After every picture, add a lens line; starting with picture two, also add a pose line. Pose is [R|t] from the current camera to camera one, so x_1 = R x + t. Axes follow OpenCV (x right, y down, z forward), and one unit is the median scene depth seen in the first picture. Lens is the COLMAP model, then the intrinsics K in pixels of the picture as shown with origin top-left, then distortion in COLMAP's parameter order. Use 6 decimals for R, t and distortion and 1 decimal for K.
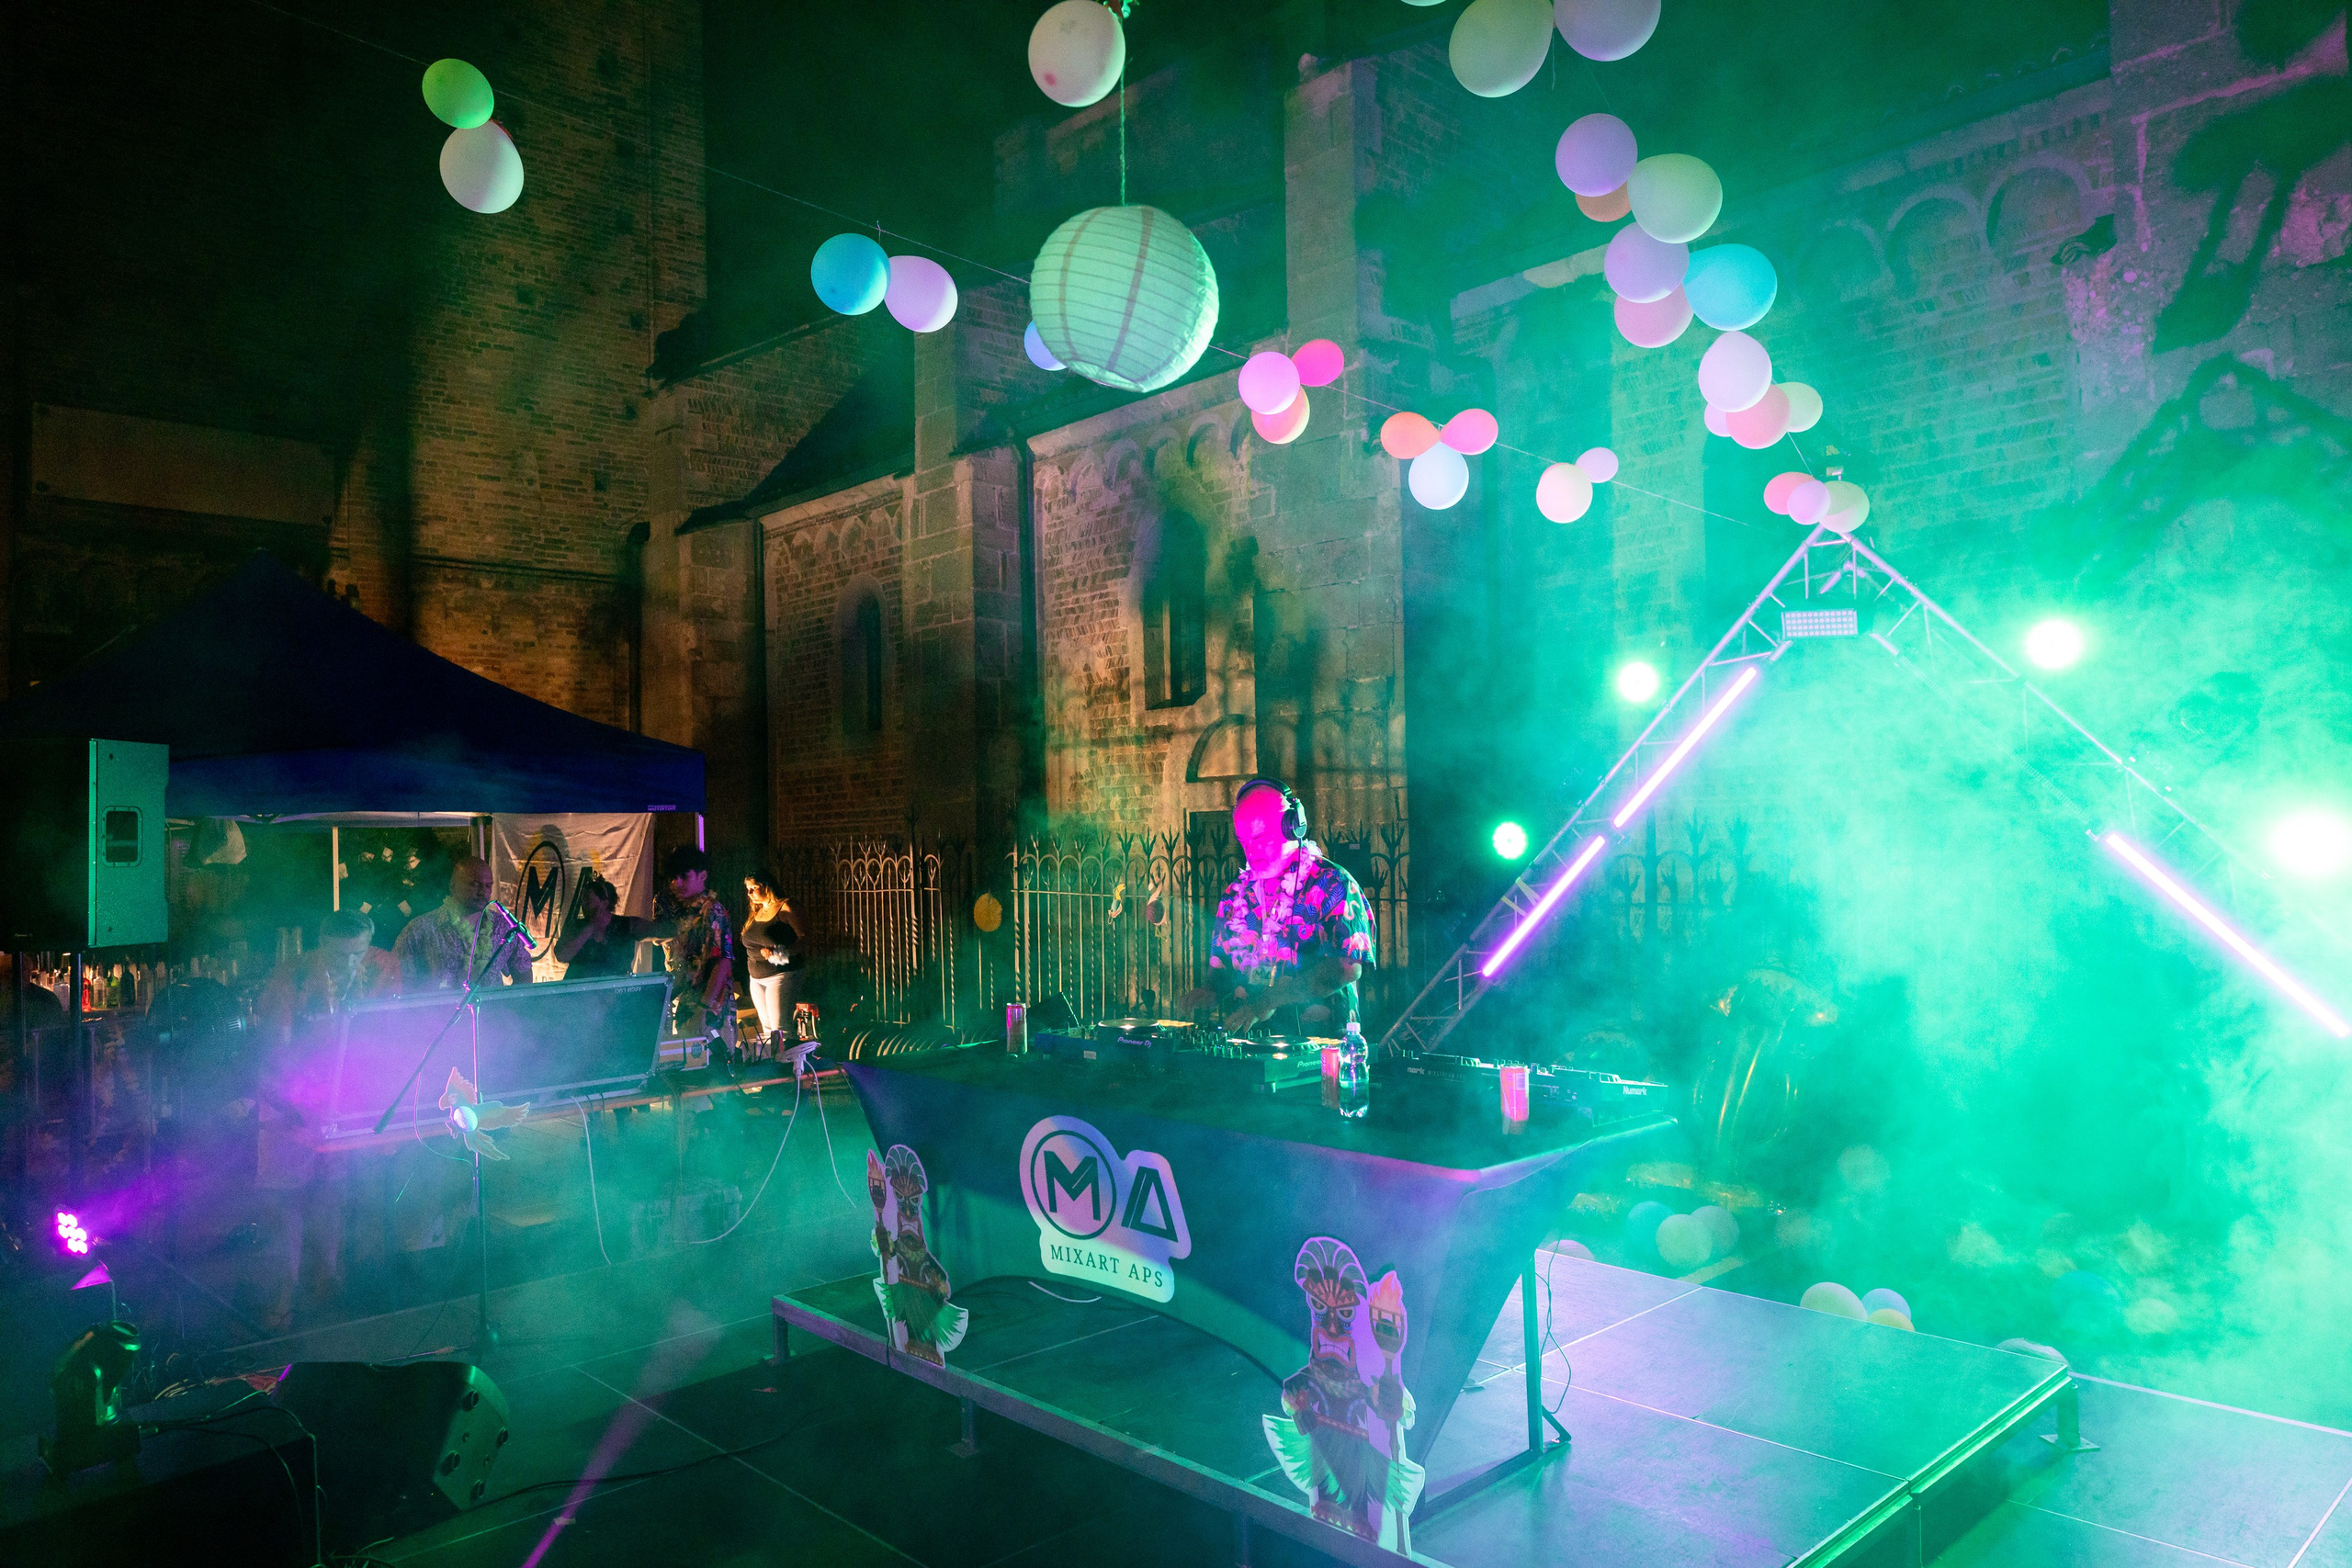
lens RADIAL K [[1549.3, 0, 1180.0], [0, 1549.3, 778.4], [0, 0, 1]] dist [0.019250, -0.001132]
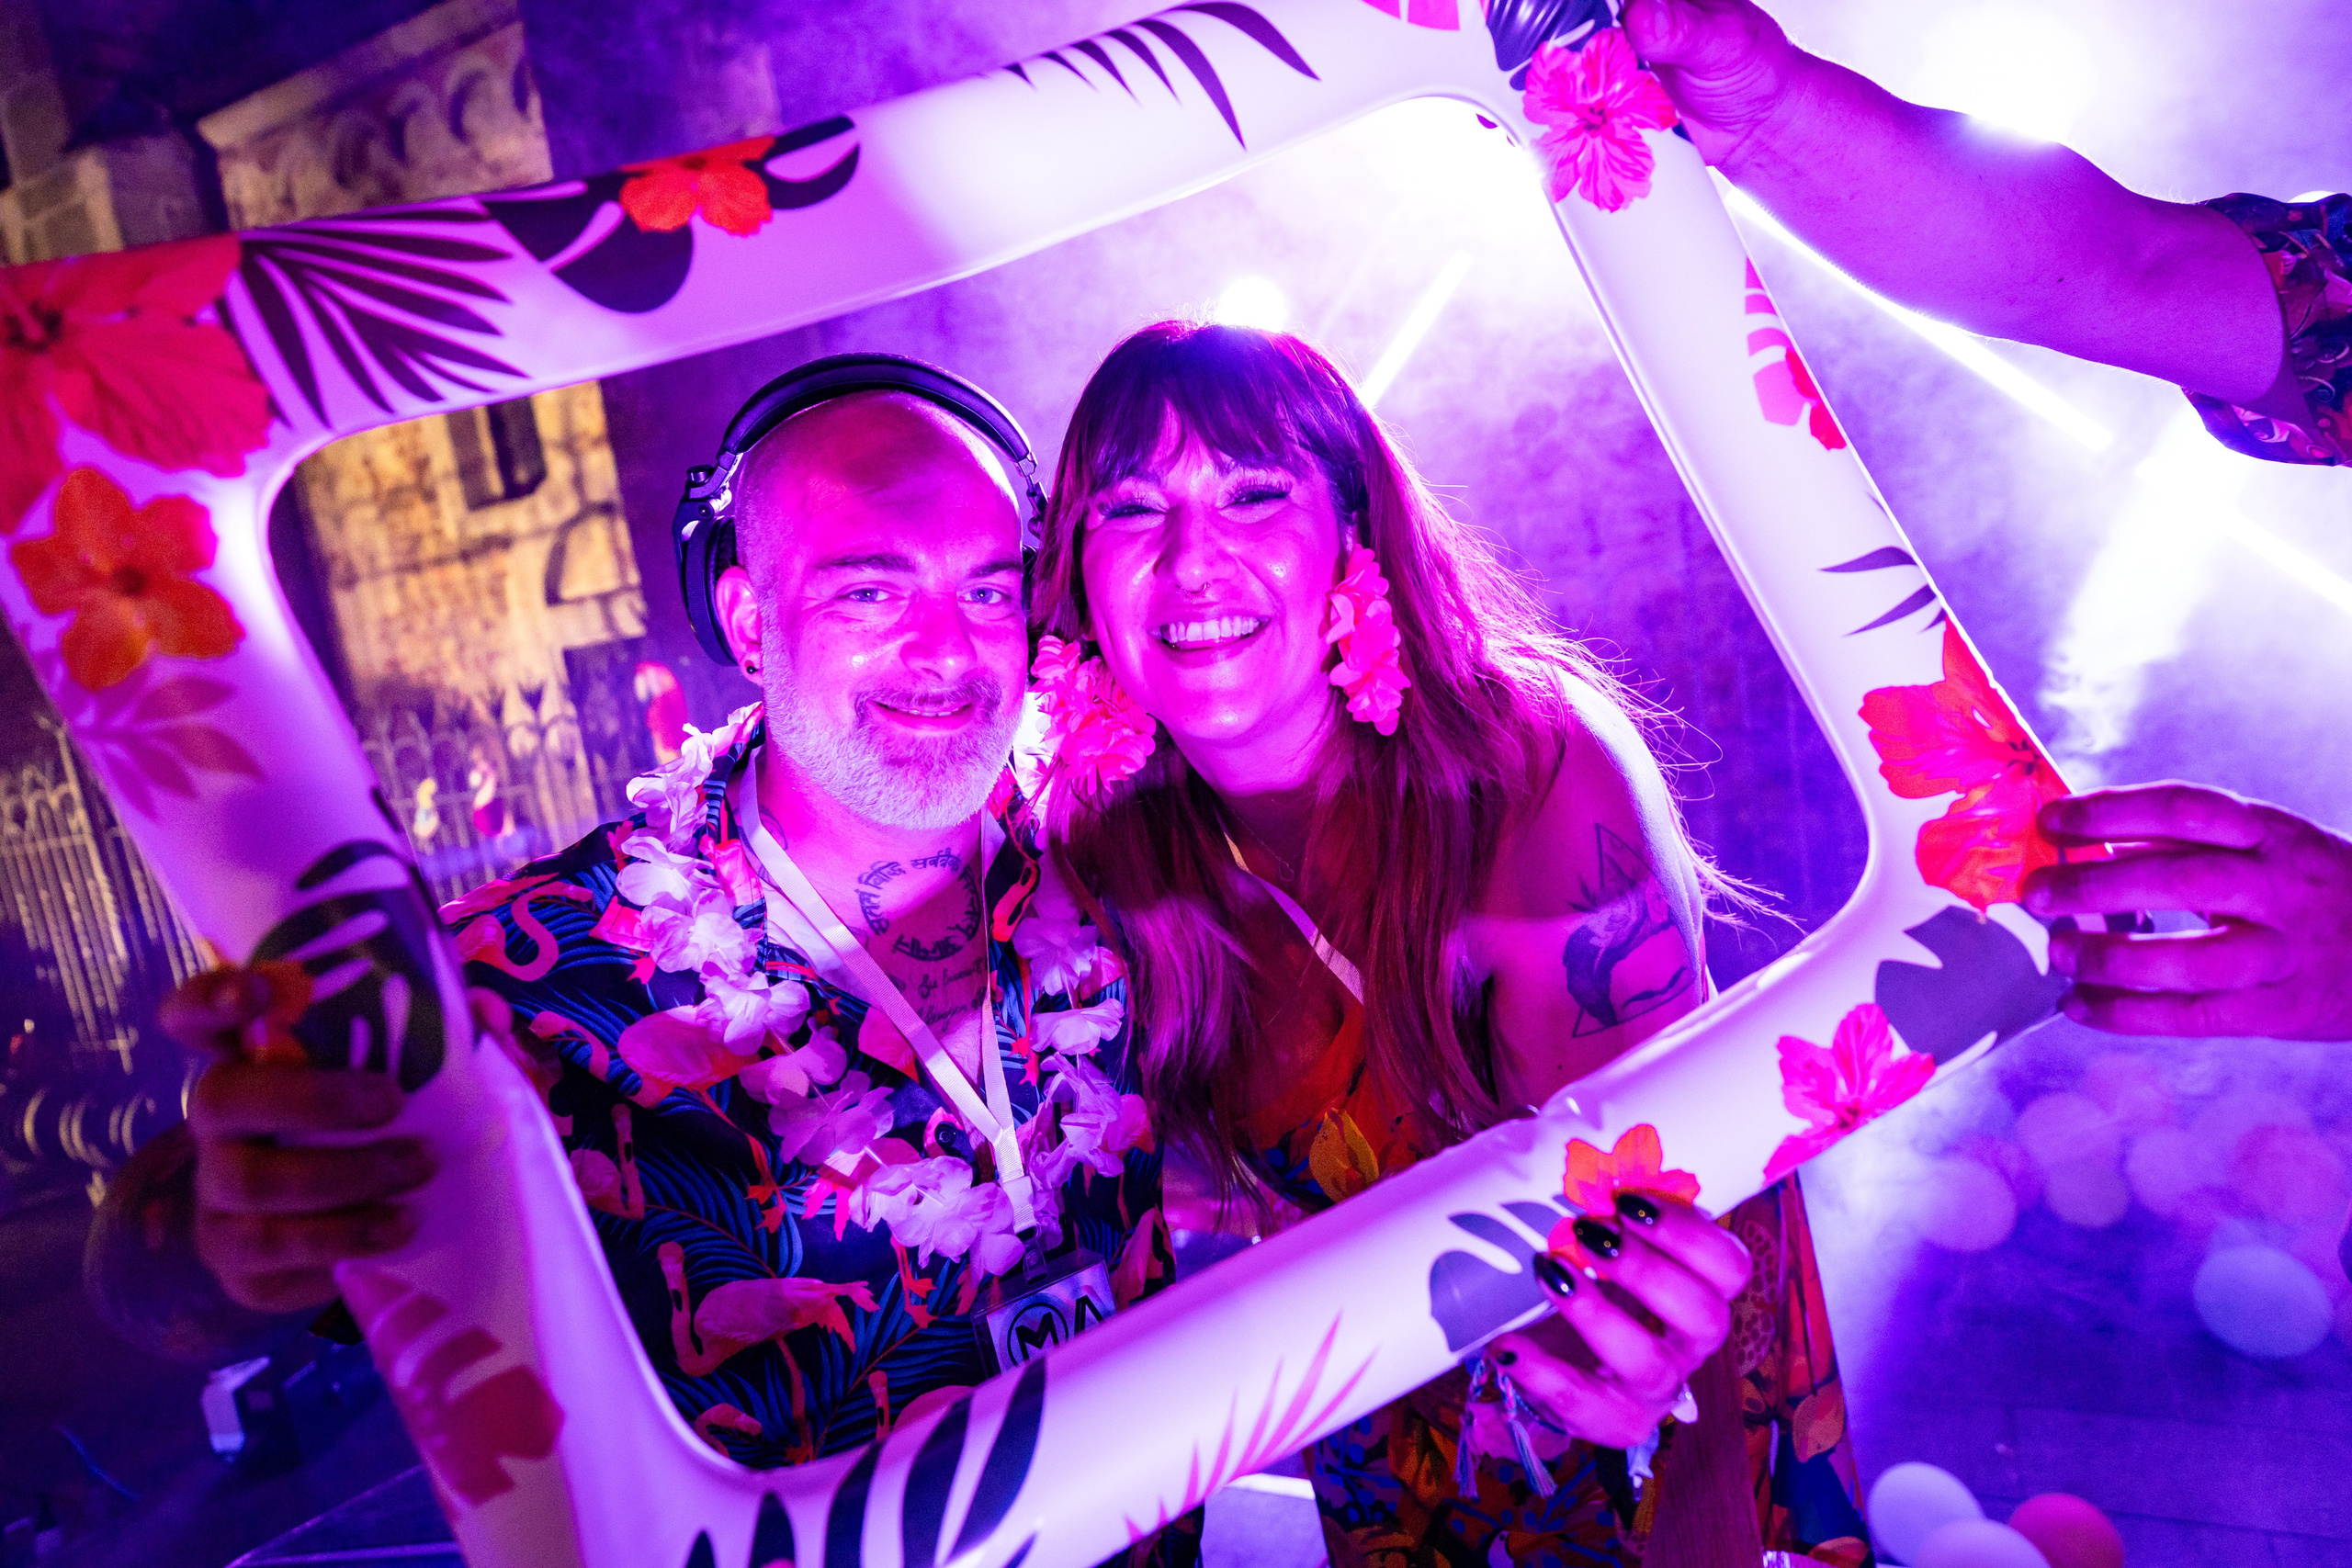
lens RADIAL K [[1549.3, 0, 1180.0], [0, 1549.3, 778.4], [0, 0, 1]] dist [0.019250, -0.001132]
pose [[0.929392, -0.173348, 0.325854, 0.027469], [0.128507, 0.979585, 0.154596, 0.006391], [-0.346001, -0.101806, 0.932695, 0.218411]]
